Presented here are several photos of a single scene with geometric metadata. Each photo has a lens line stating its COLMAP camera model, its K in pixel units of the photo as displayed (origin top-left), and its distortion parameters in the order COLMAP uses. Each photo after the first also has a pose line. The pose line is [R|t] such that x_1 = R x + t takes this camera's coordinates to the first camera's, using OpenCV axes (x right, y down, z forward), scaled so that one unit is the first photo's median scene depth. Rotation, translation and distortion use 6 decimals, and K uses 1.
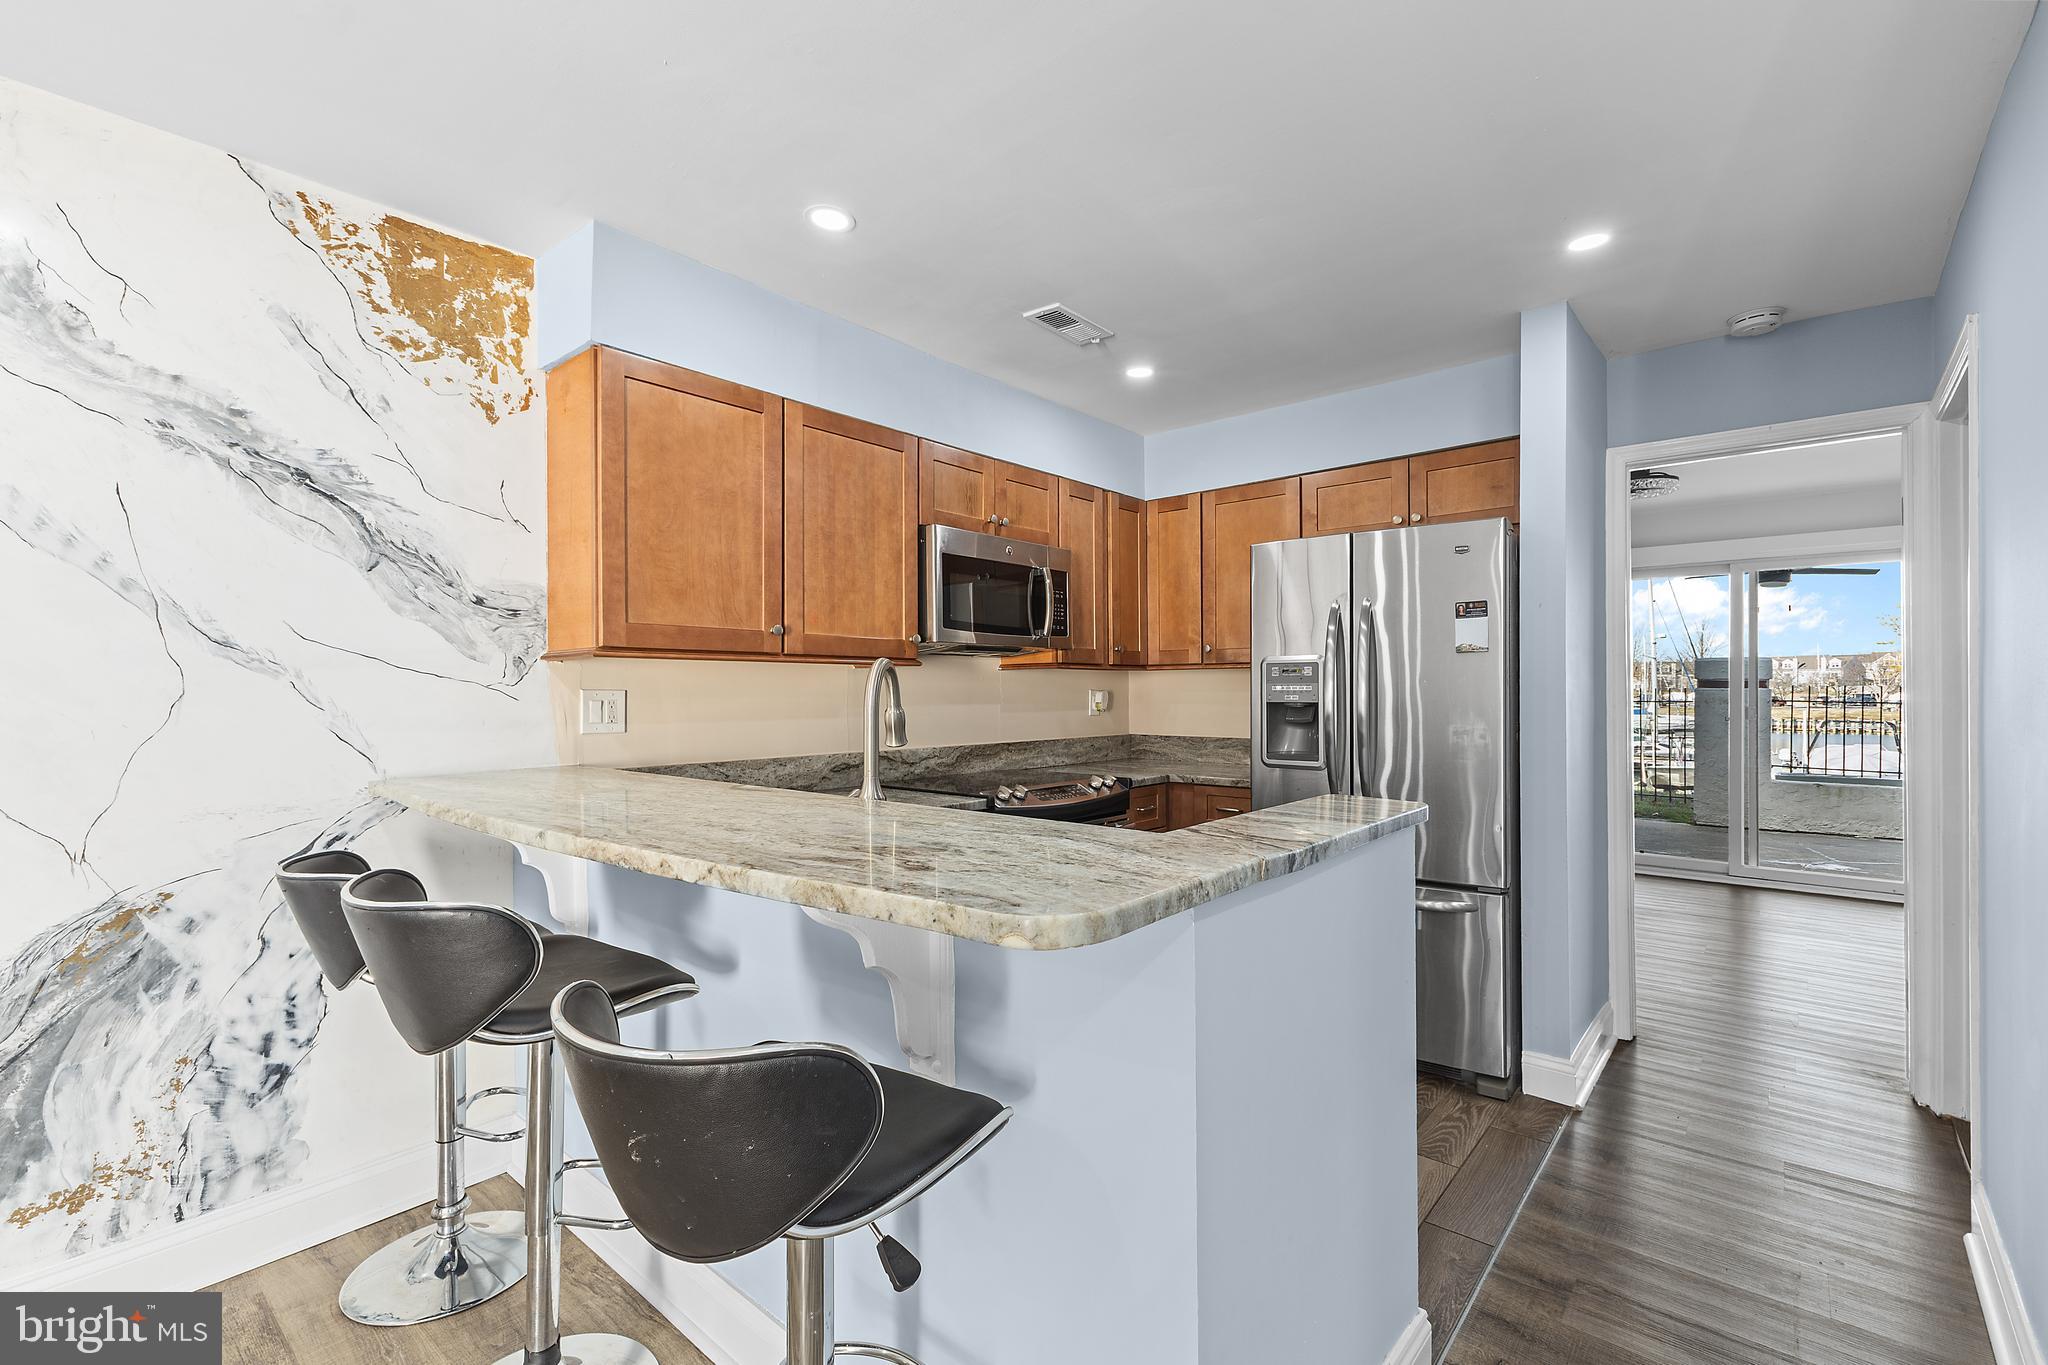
lens RADIAL K [[896.4, 0, 1030.6], [0, 896.4, 694.1], [0, 0, 1]] dist [0.021380, -0.007846]
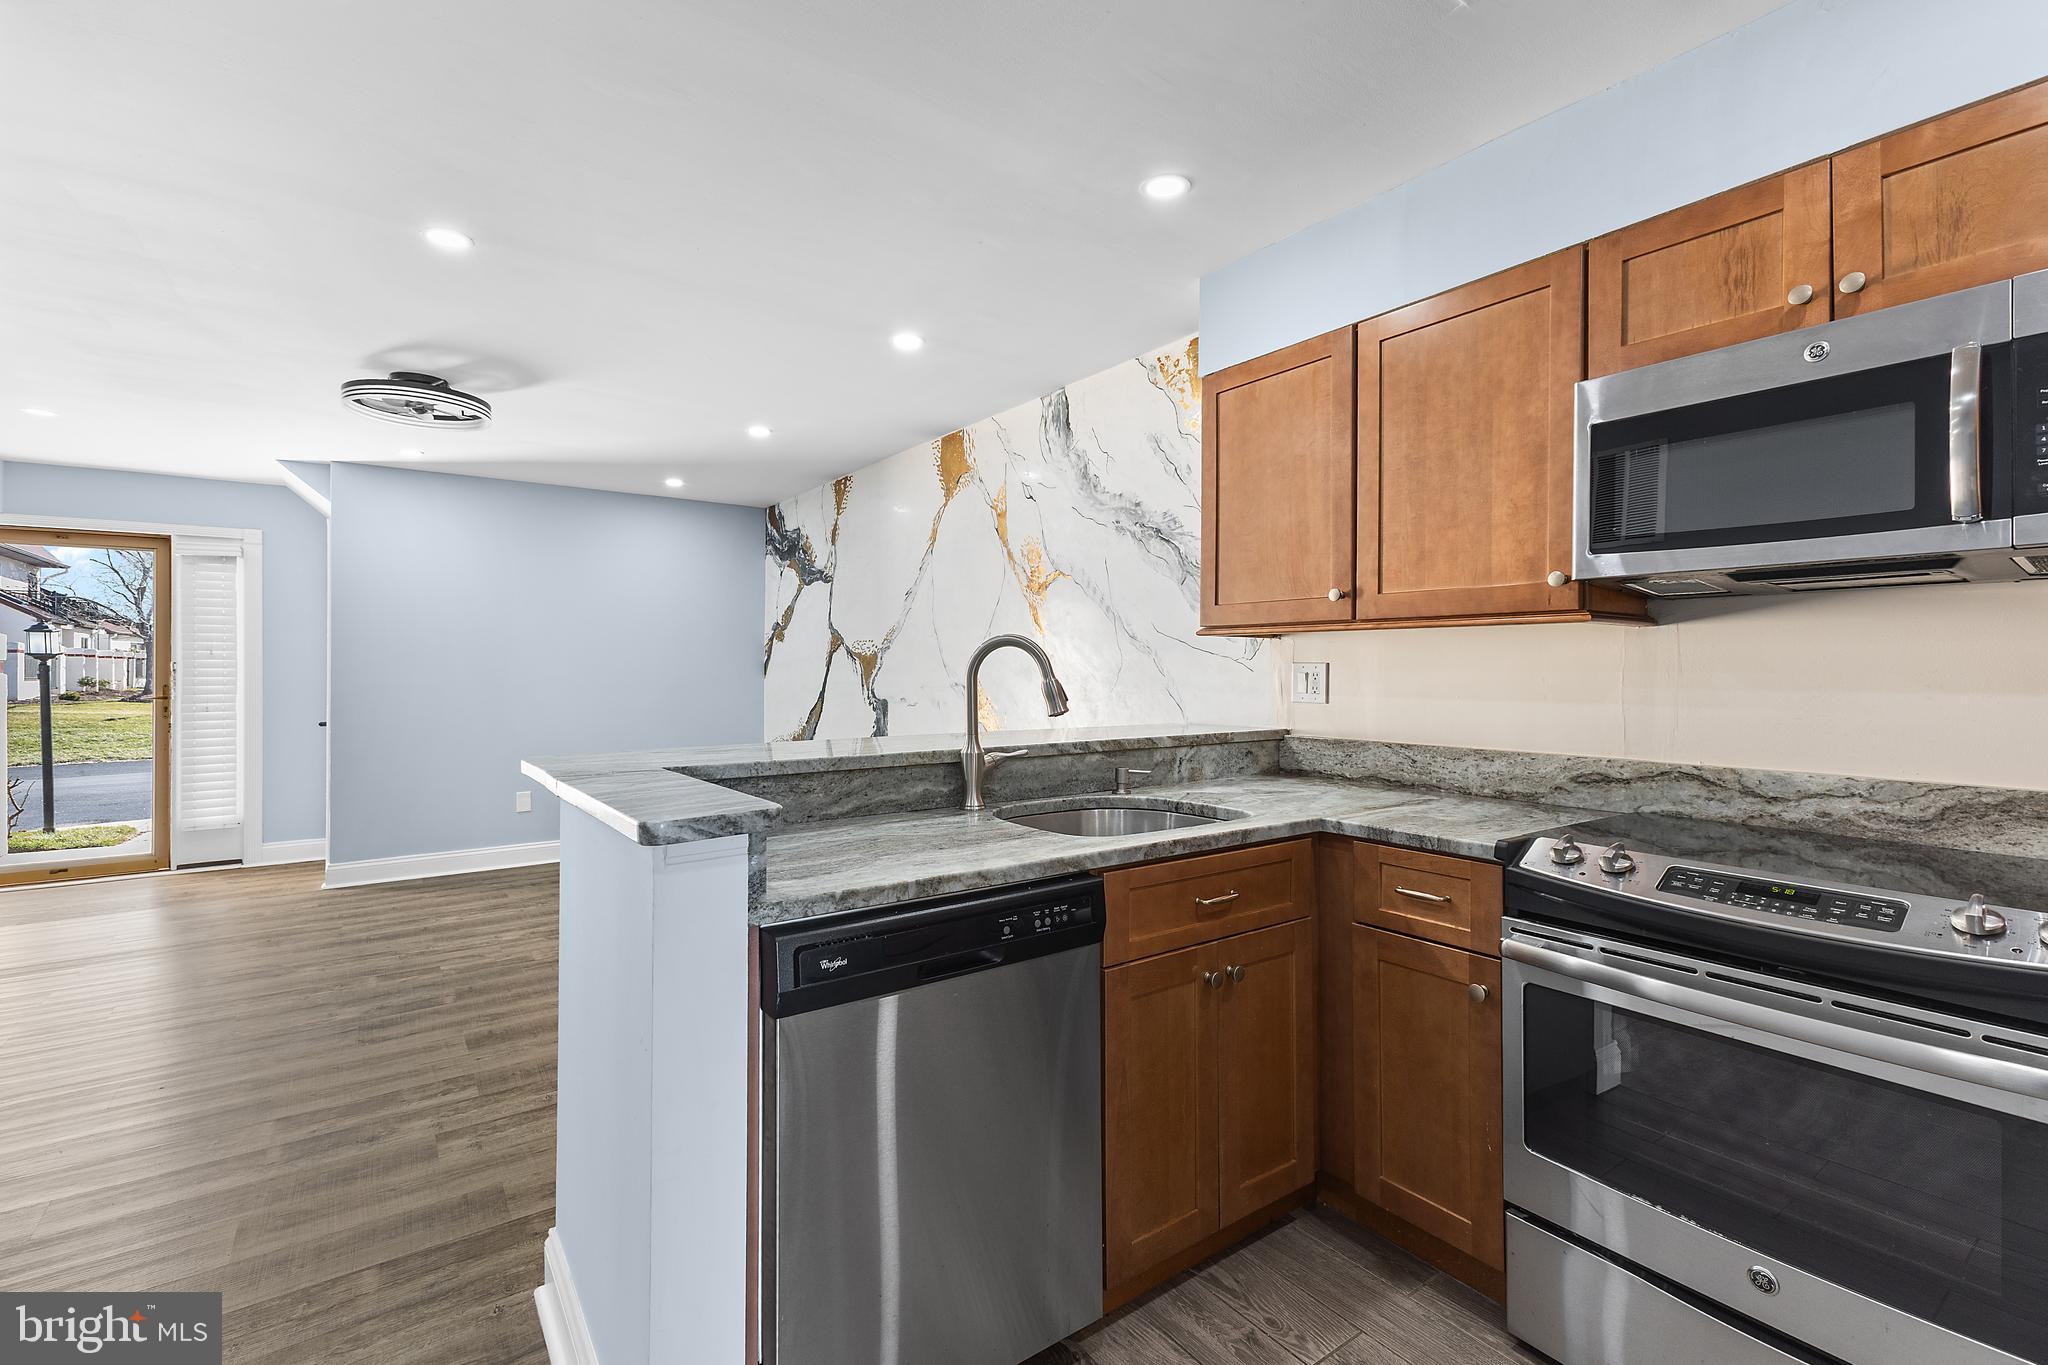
lens RADIAL K [[905.7, 0, 1021.2], [0, 905.7, 666.2], [0, 0, 1]] dist [0.005175, 0.000518]
pose [[-0.242483, 0.001639, -0.970154, 0.712297], [-0.002106, 0.999995, 0.002216, -0.002420], [0.970153, 0.002581, -0.242478, 0.989904]]
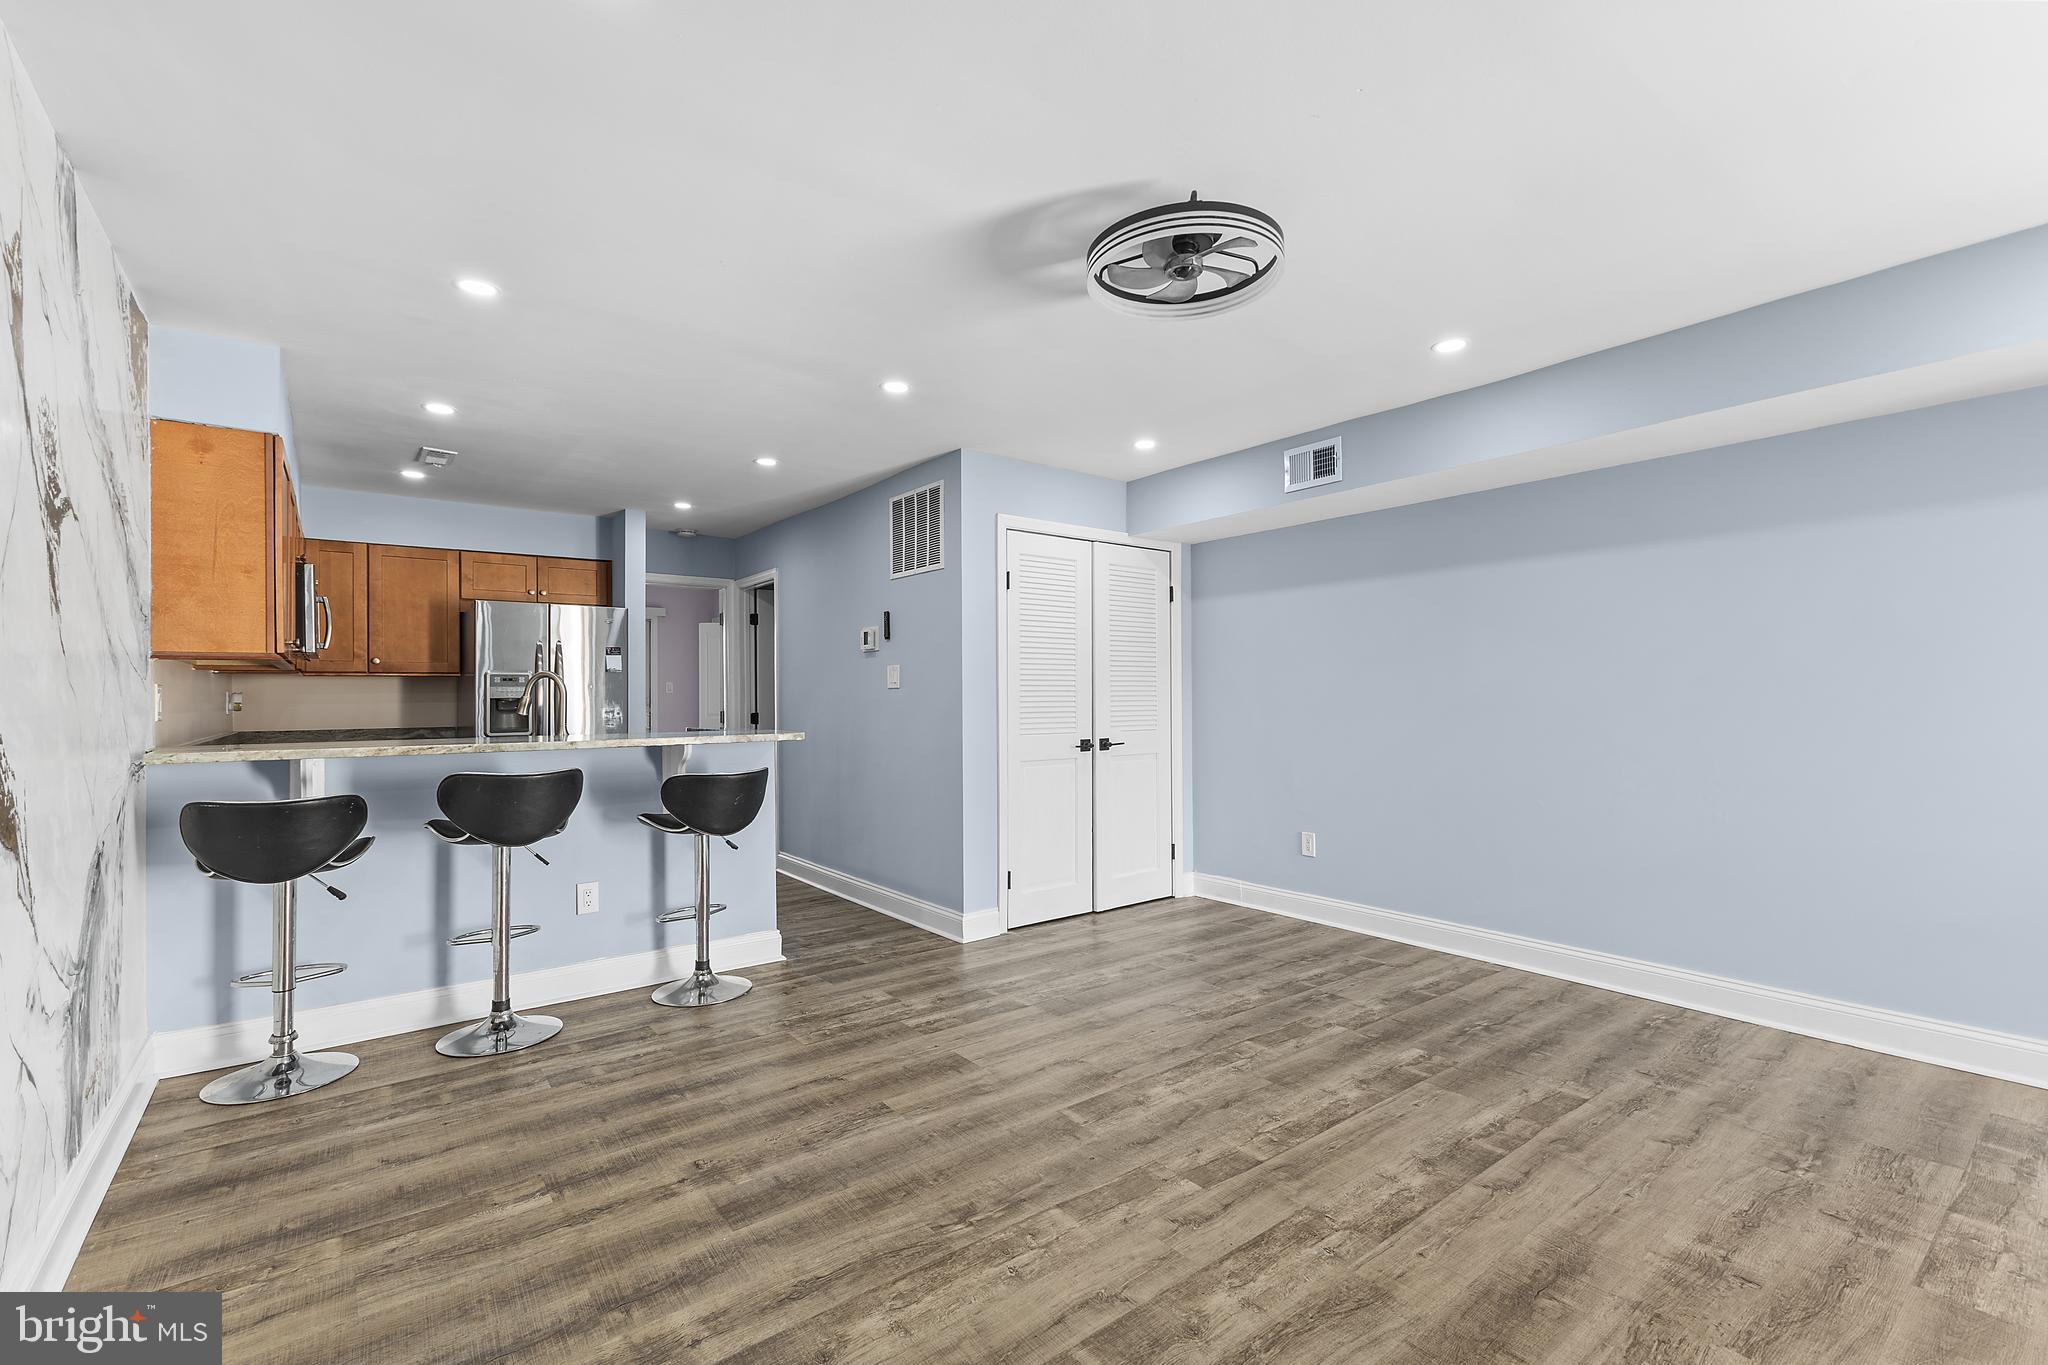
lens RADIAL K [[891.9, 0, 1031.3], [0, 891.9, 693.1], [0, 0, 1]] dist [0.012945, -0.000652]
pose [[0.203665, 0.006690, 0.979018, -1.485322], [0.010840, 0.999900, -0.009088, 0.032836], [-0.978981, 0.012464, 0.203572, -0.386694]]
